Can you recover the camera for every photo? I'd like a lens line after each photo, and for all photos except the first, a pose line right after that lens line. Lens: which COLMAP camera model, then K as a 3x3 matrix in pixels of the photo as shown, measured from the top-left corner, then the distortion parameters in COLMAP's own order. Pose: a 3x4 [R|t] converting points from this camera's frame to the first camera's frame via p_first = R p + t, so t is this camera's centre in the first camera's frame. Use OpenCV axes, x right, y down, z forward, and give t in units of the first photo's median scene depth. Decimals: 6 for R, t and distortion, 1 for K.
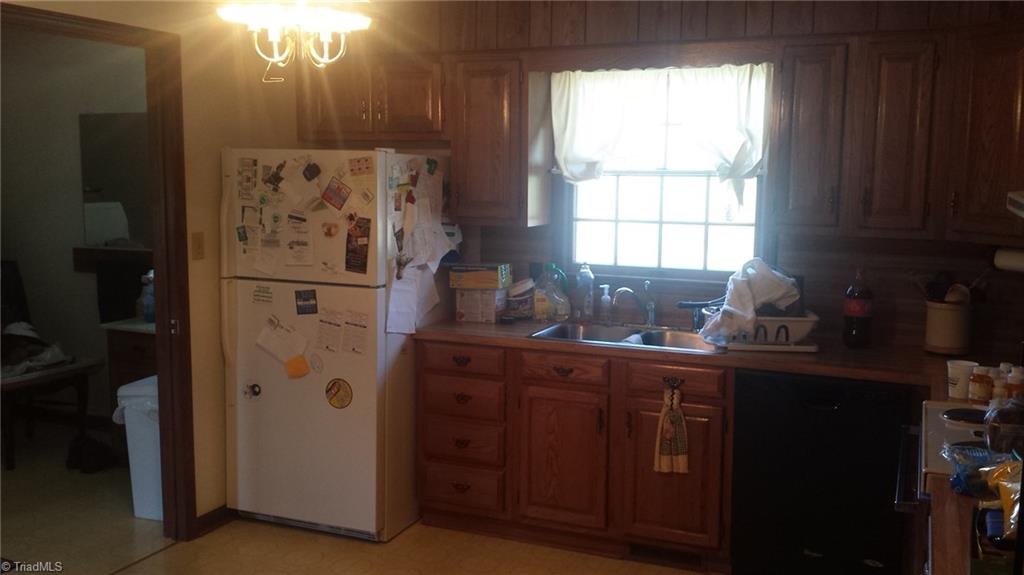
lens RADIAL K [[970.1, 0, 496.5], [0, 970.1, 285.1], [0, 0, 1]] dist [0.302282, -0.565030]
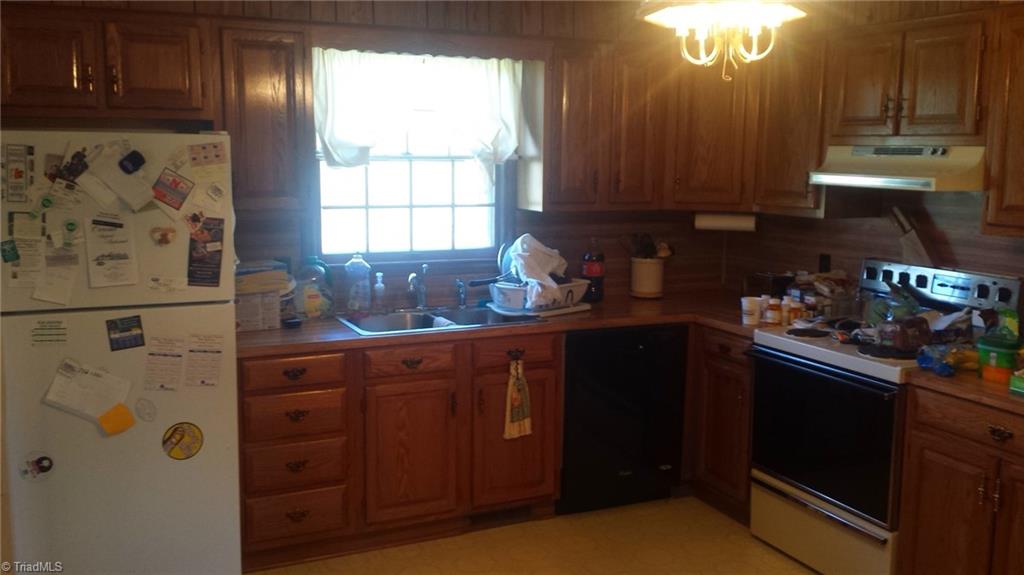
lens RADIAL K [[970.1, 0, 496.5], [0, 970.1, 285.1], [0, 0, 1]] dist [0.302282, -0.565030]
pose [[0.685067, -0.109646, 0.720181, -0.553951], [0.091113, 0.993741, 0.064625, -0.043750], [-0.722759, 0.021345, 0.690770, 0.255920]]
